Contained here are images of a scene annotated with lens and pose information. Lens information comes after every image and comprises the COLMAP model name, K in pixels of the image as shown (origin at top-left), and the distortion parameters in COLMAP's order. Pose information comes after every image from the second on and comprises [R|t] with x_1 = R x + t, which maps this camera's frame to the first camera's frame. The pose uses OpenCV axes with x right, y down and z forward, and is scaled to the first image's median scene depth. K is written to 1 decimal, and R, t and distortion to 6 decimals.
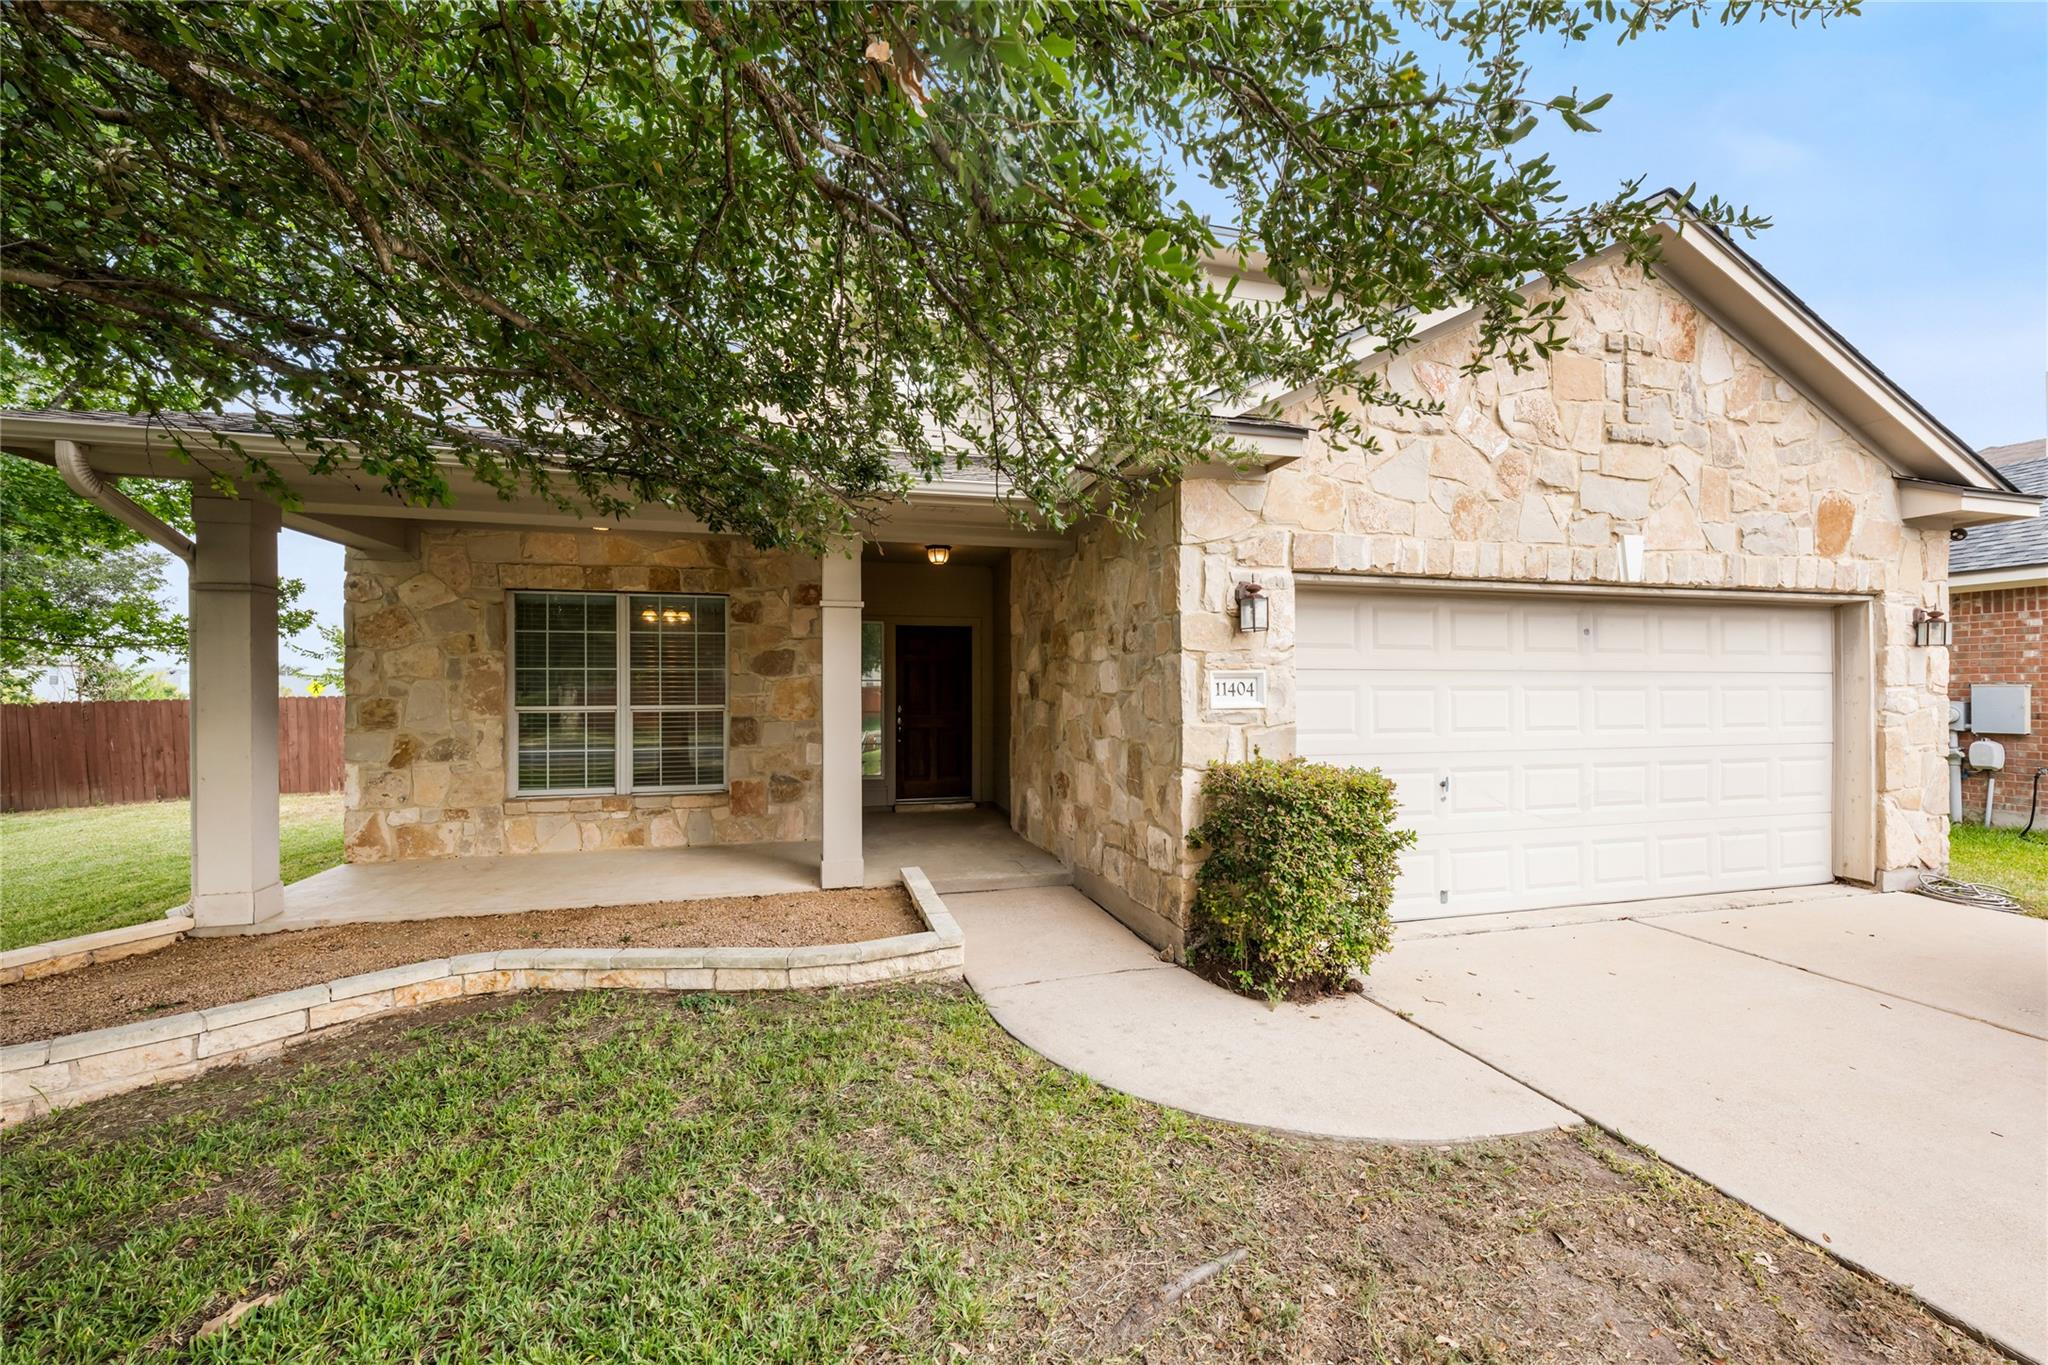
lens RADIAL K [[811.6, 0, 1026.9], [0, 811.6, 683.7], [0, 0, 1]] dist [-0.002331, -0.000014]
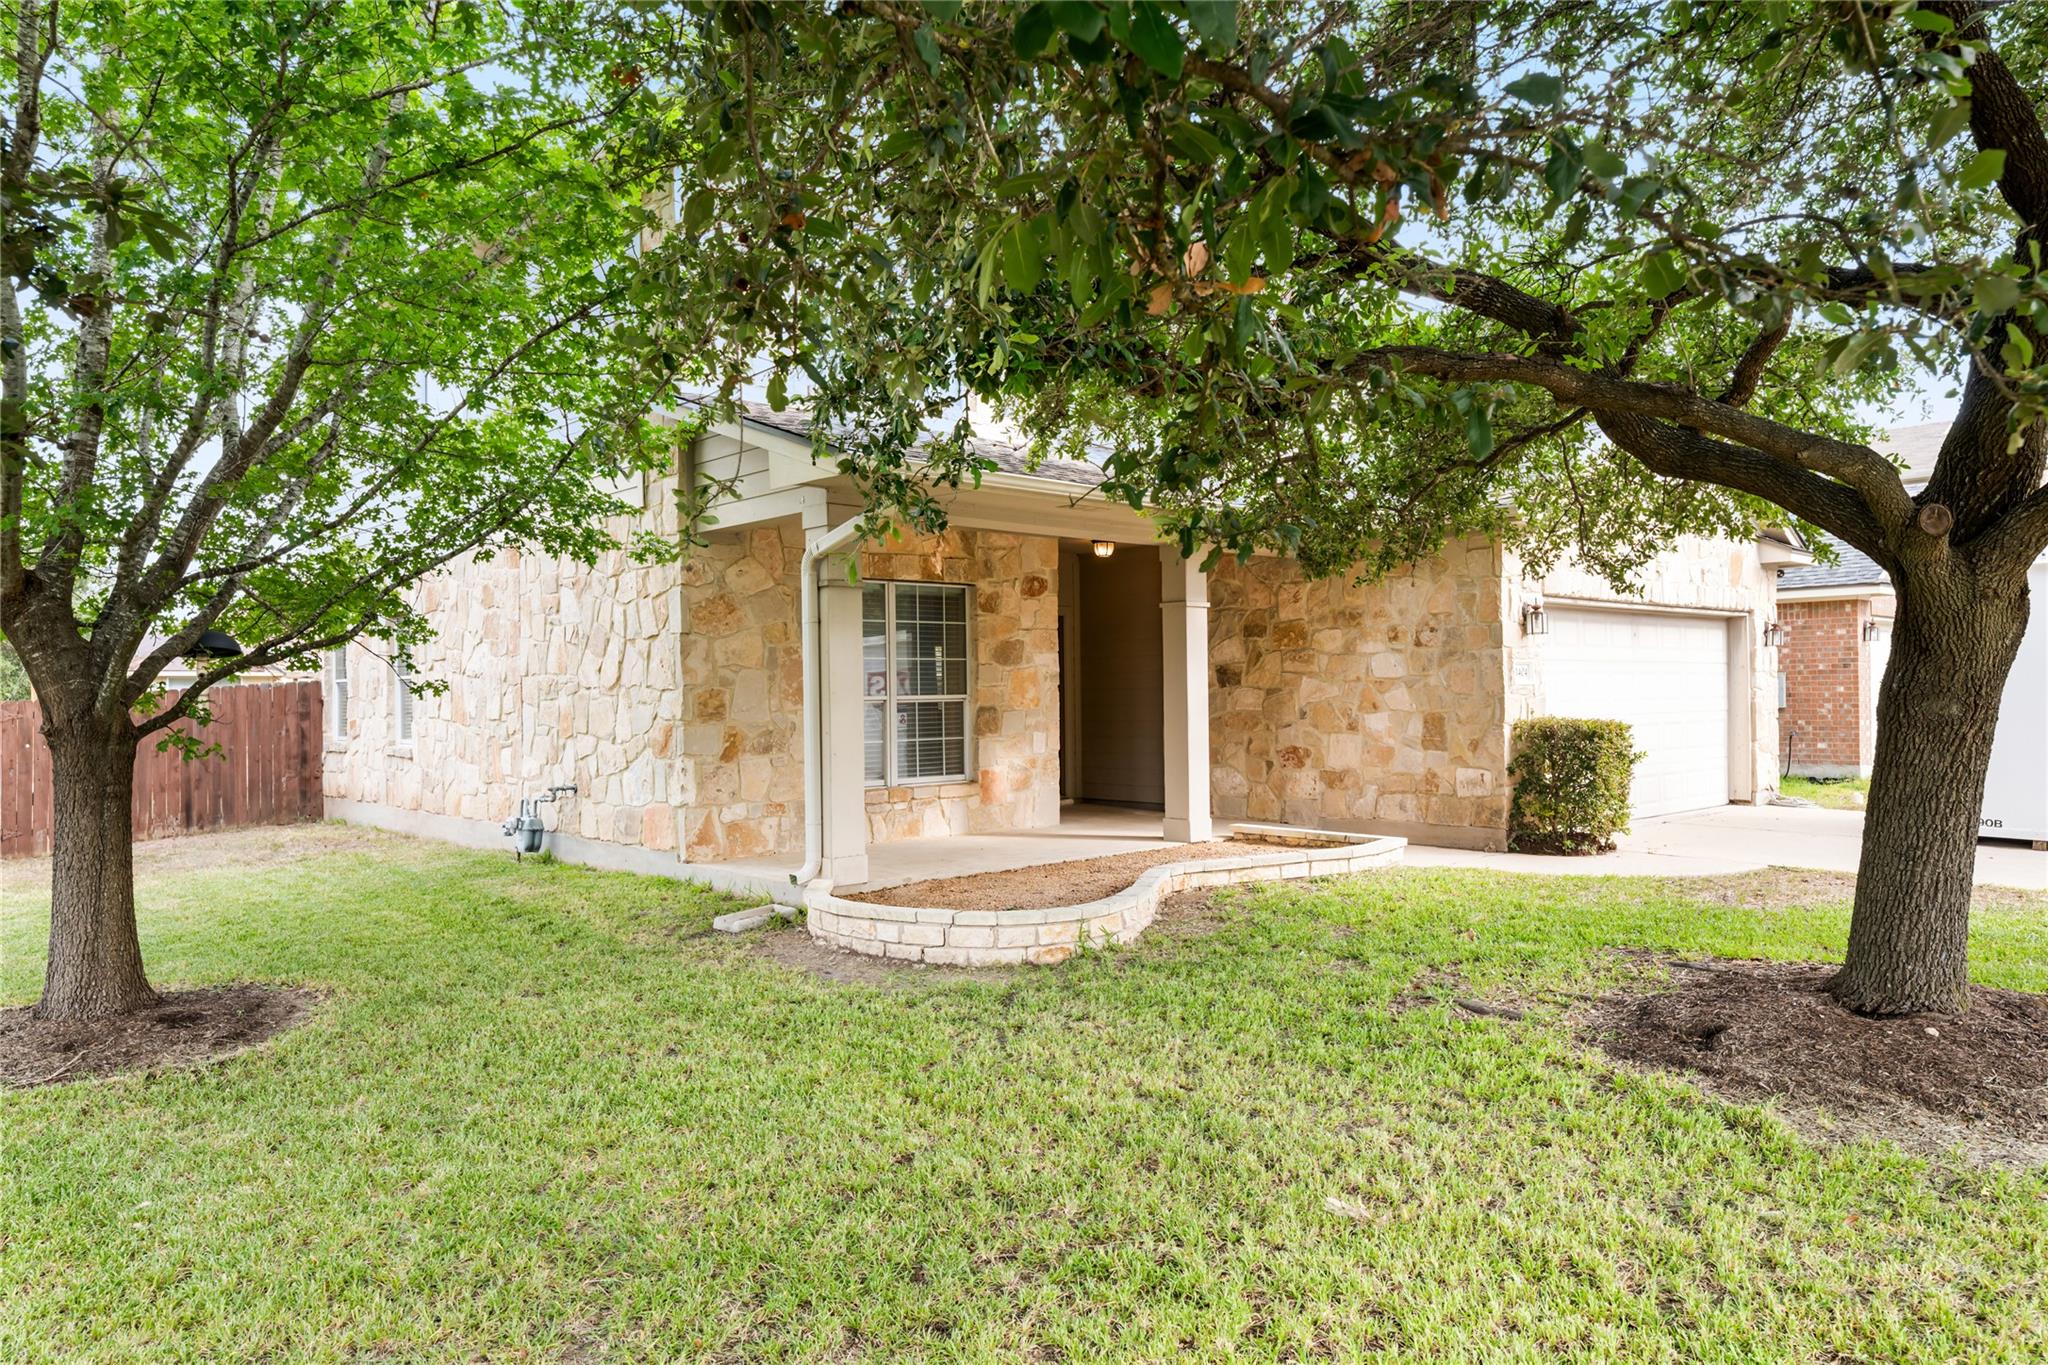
lens RADIAL K [[1381.0, 0, 1020.5], [0, 1381.0, 683.6], [0, 0, 1]] dist [-0.000517, -0.000490]
pose [[0.886101, -0.005052, 0.463464, -1.485060], [0.007518, 0.999966, -0.003472, 0.025268], [-0.463431, 0.006561, 0.886109, -0.723436]]
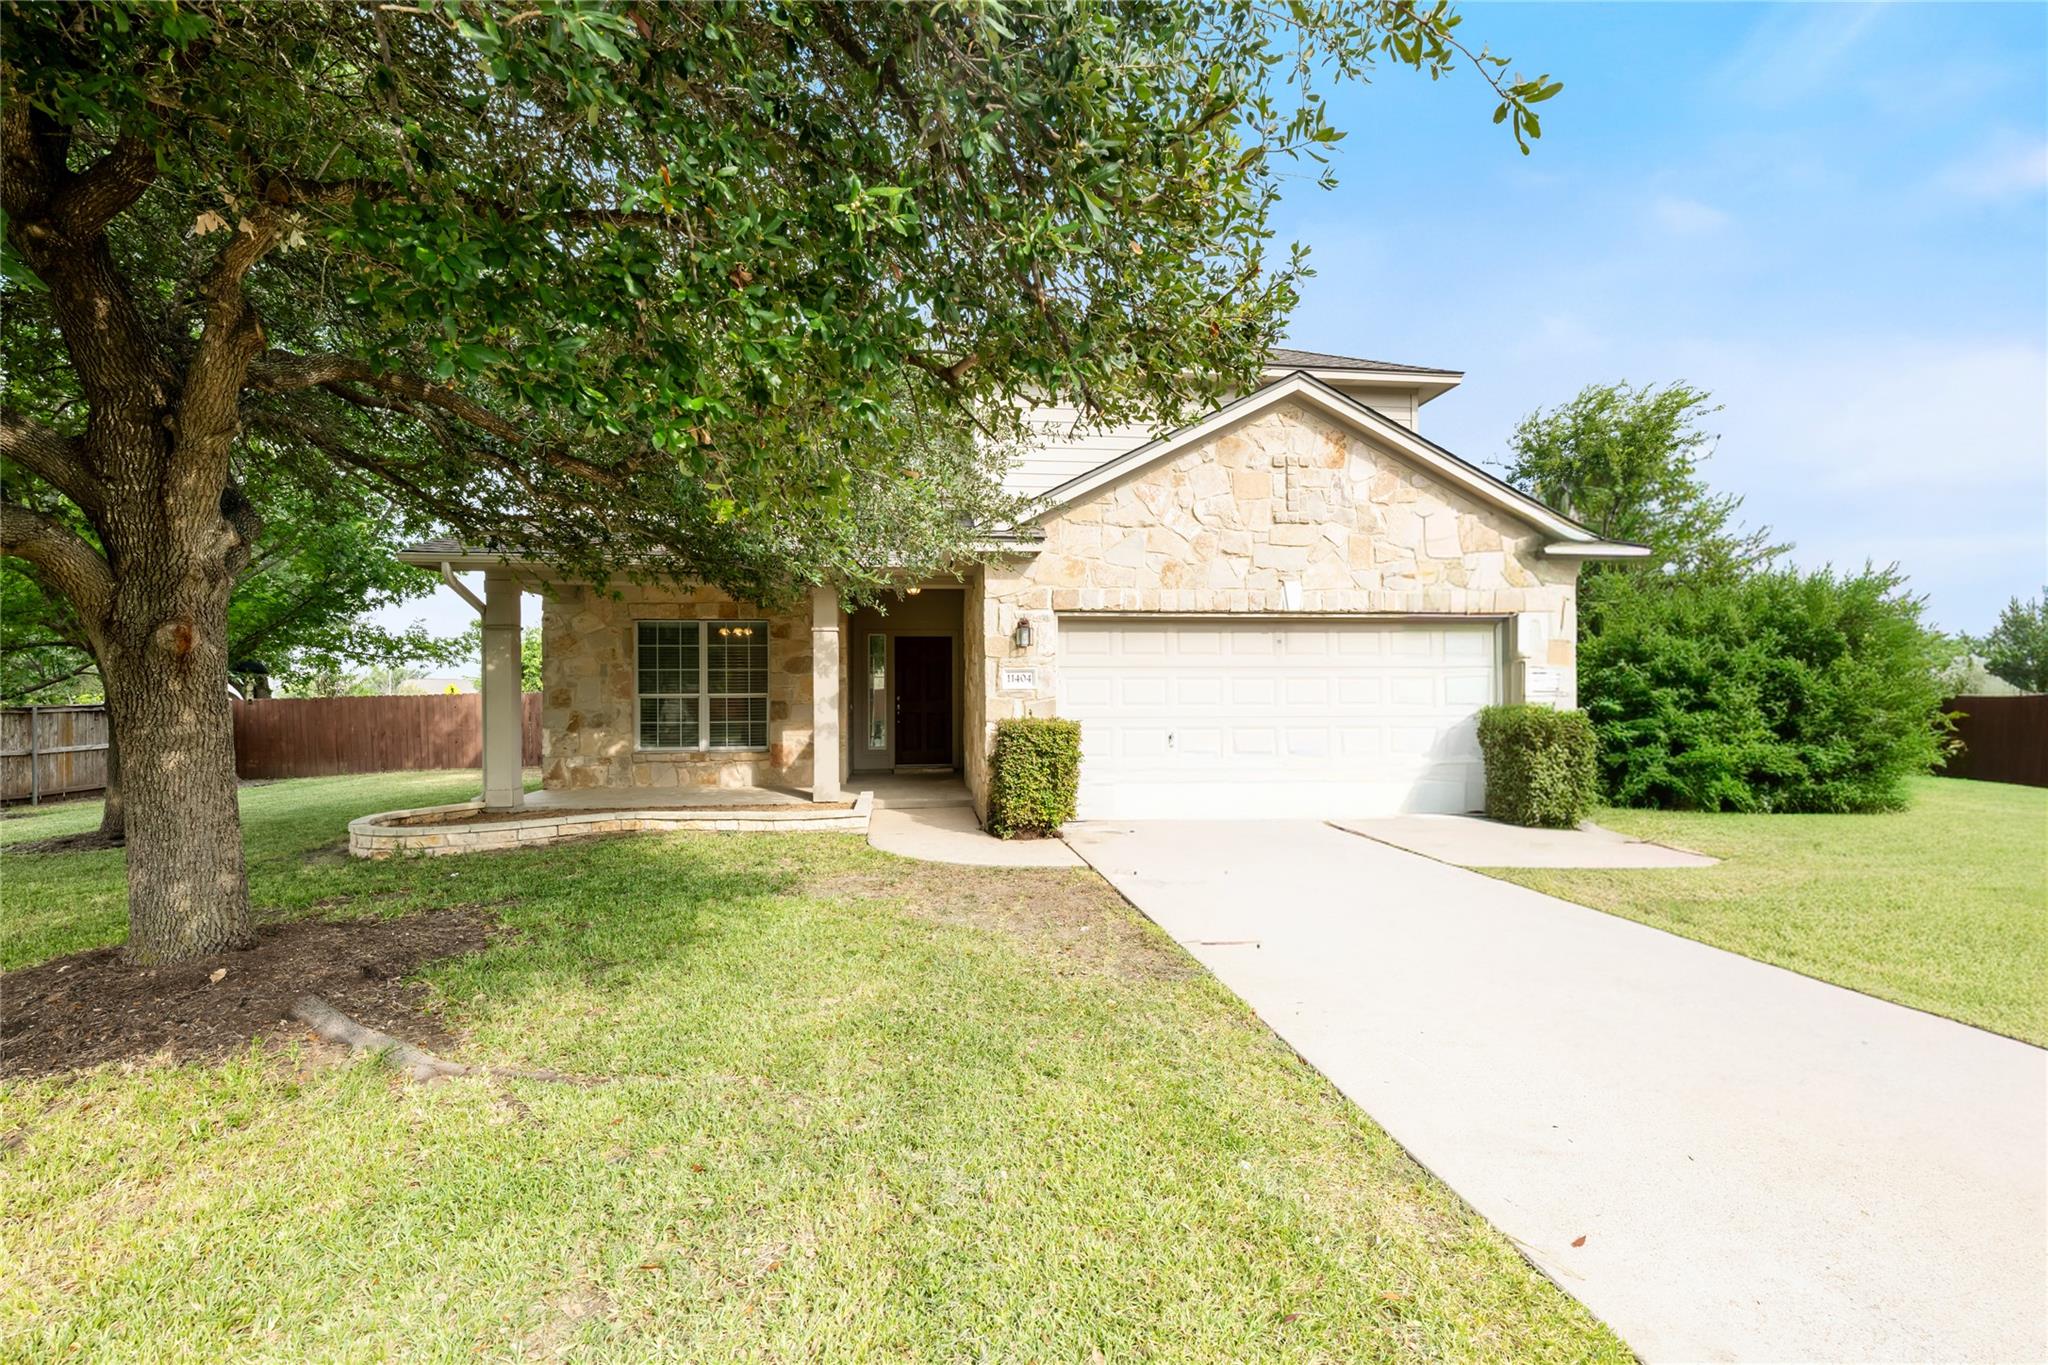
lens RADIAL K [[925.0, 0, 1024.1], [0, 925.0, 678.8], [0, 0, 1]] dist [-0.000772, -0.000024]
pose [[0.988710, -0.004516, -0.149771, 0.476055], [0.003492, 0.999969, -0.007098, 0.018326], [0.149798, 0.006494, 0.988695, -0.835347]]
